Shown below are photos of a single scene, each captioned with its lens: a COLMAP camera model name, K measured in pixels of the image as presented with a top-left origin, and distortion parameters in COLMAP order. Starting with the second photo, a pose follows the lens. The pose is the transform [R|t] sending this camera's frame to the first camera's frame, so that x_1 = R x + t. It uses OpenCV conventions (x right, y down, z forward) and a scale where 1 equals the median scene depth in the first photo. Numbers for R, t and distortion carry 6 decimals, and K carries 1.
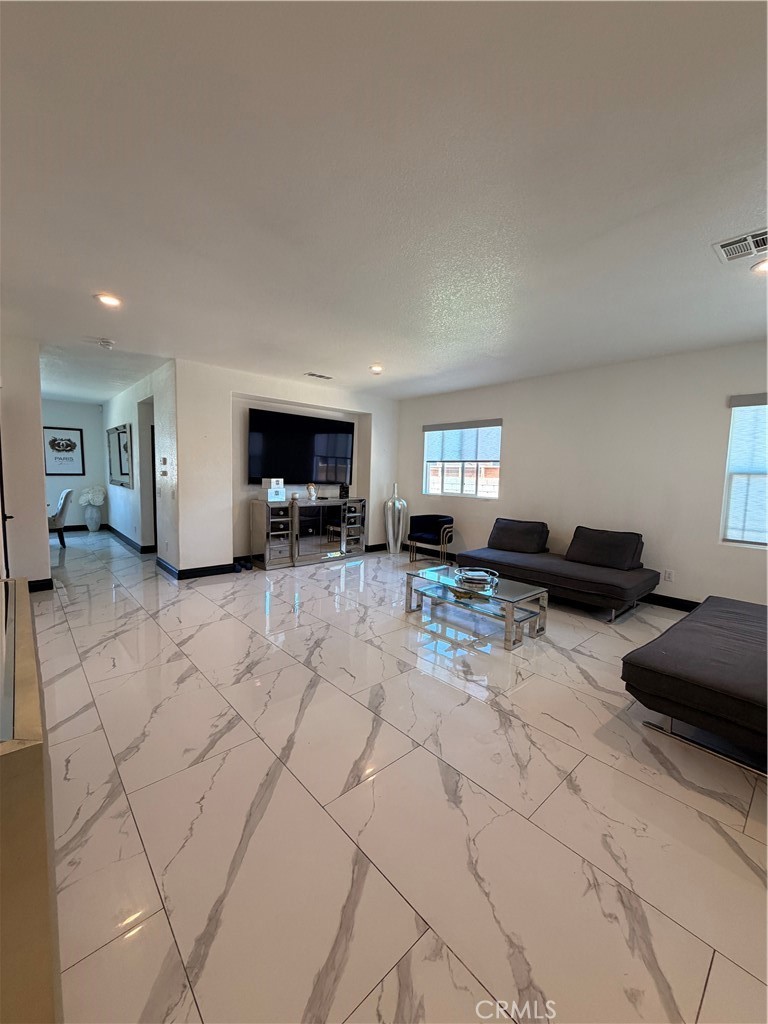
lens RADIAL K [[407.8, 0, 382.6], [0, 407.8, 511.4], [0, 0, 1]] dist [-0.000515, 0.000999]
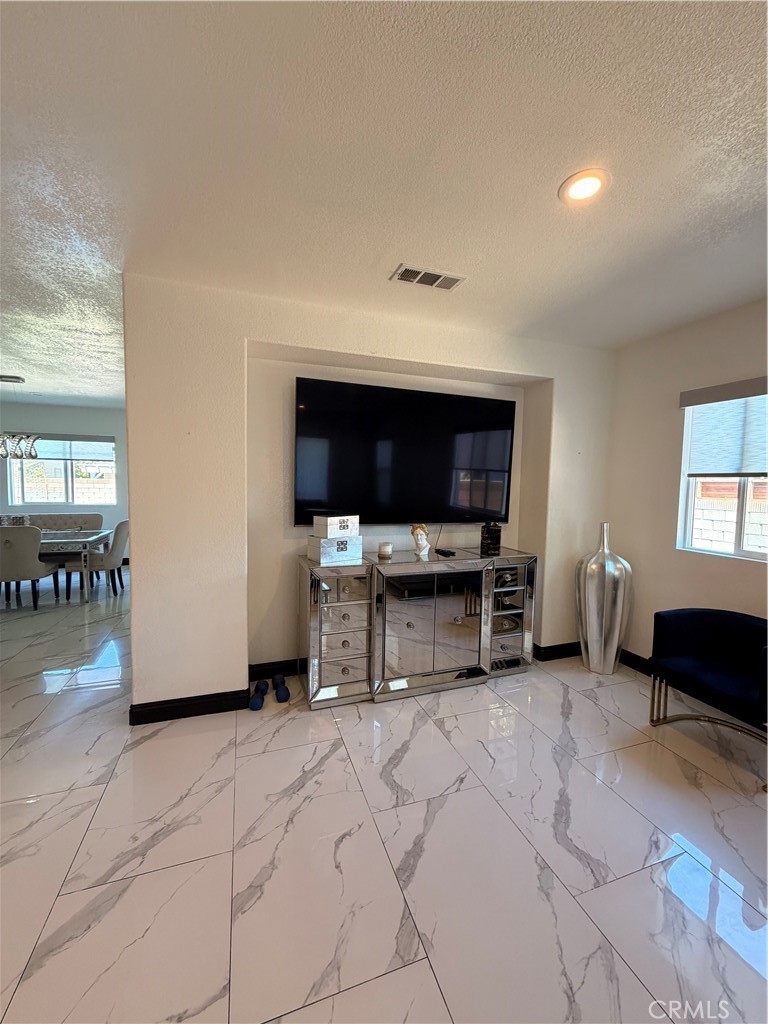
lens RADIAL K [[407.8, 0, 380.6], [0, 407.8, 507.5], [0, 0, 1]] dist [-0.000515, 0.000999]
pose [[0.920636, 0.016448, -0.390075, -0.030567], [-0.031815, 0.998950, -0.032967, -0.080118], [0.389123, 0.042761, 0.920193, 0.601748]]
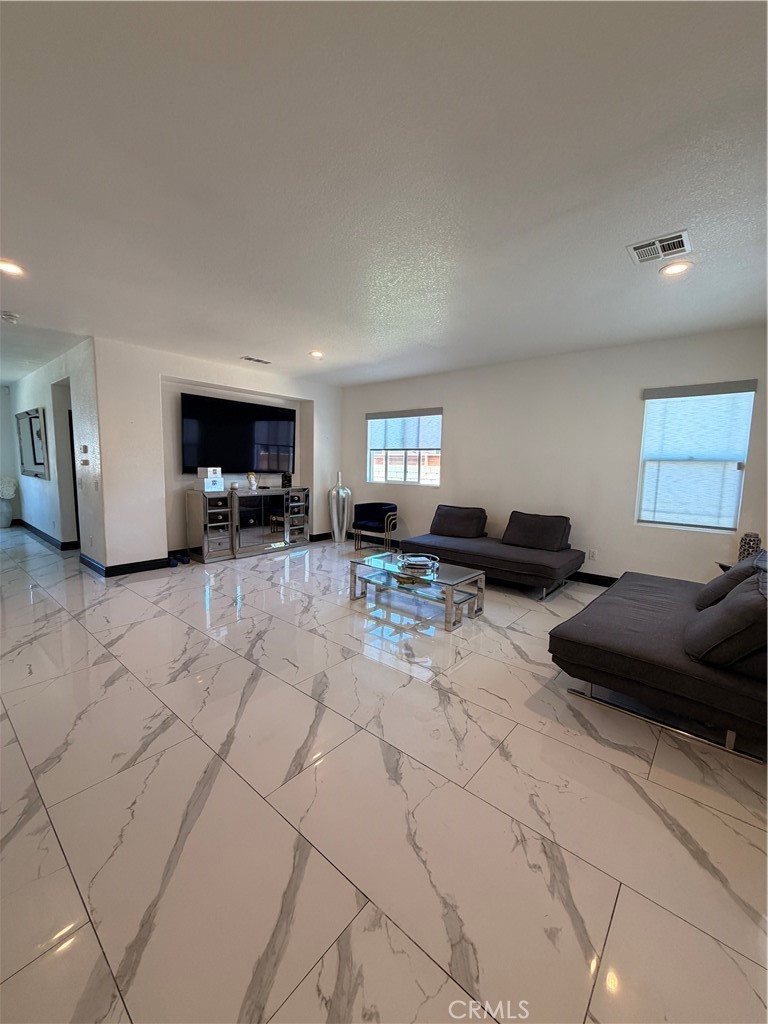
lens RADIAL K [[407.8, 0, 382.4], [0, 407.8, 511.4], [0, 0, 1]] dist [-0.000515, 0.000999]
pose [[0.991522, -0.019829, 0.128420, 0.007979], [0.016258, 0.999453, 0.028797, 0.001120], [-0.128921, -0.026465, 0.991302, -0.000747]]
